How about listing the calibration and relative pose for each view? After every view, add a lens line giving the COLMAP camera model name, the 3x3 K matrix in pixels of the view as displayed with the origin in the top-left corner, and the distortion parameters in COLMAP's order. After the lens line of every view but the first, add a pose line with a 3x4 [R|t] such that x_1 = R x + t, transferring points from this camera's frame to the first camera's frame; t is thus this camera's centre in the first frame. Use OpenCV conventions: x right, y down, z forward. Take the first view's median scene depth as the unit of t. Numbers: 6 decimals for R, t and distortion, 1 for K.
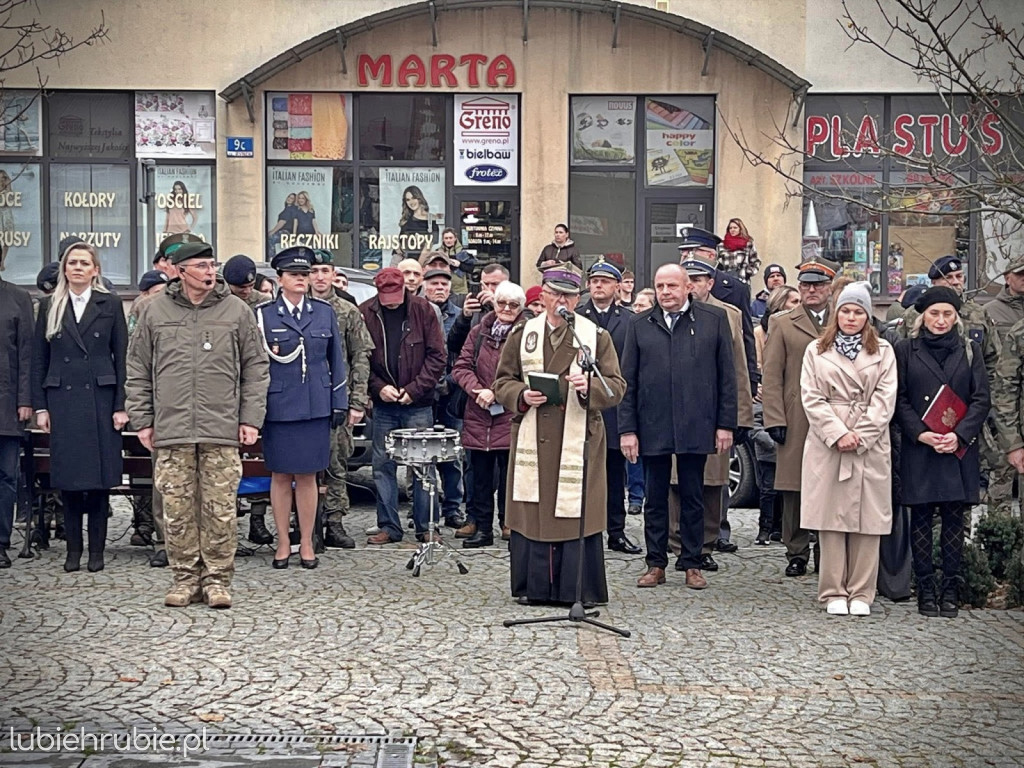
lens RADIAL K [[2237.9, 0, 508.0], [0, 2237.9, 383.8], [0, 0, 1]] dist [0.359724, -0.390272]
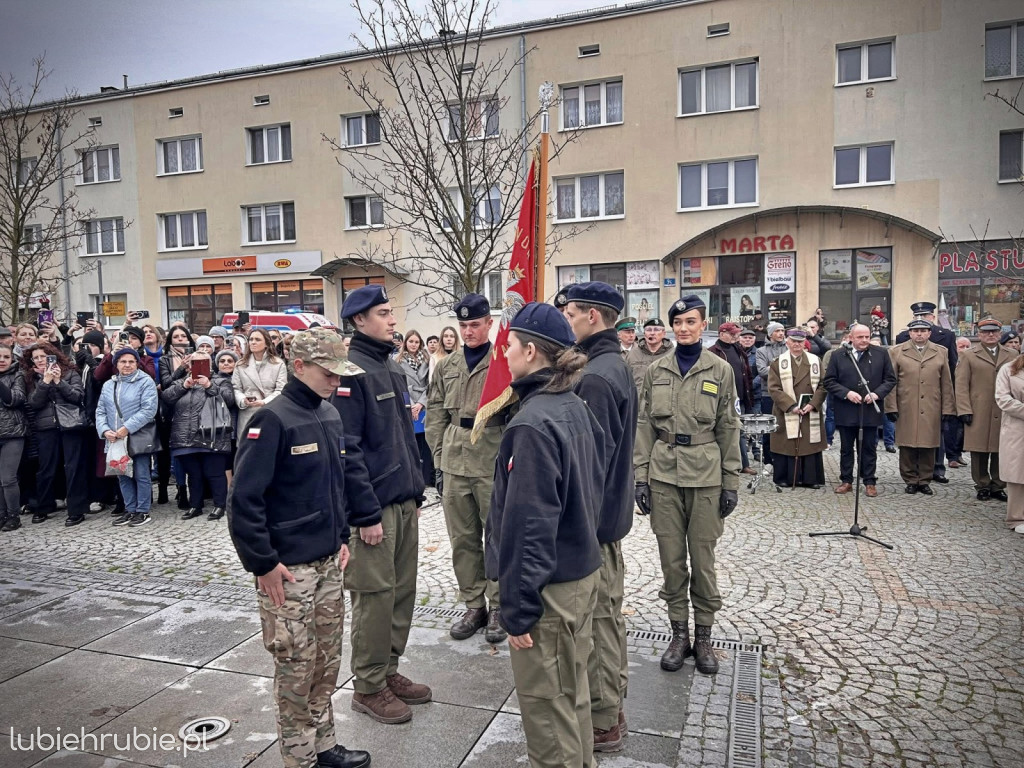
lens RADIAL K [[755.1, 0, 512.0], [0, 755.1, 384.0], [0, 0, 1]] dist [0.045868, -0.048165]
pose [[0.943140, -0.008378, -0.332289, -0.022243], [0.013222, 0.999837, 0.012321, -0.019439], [0.332132, -0.016014, 0.943097, 0.384649]]
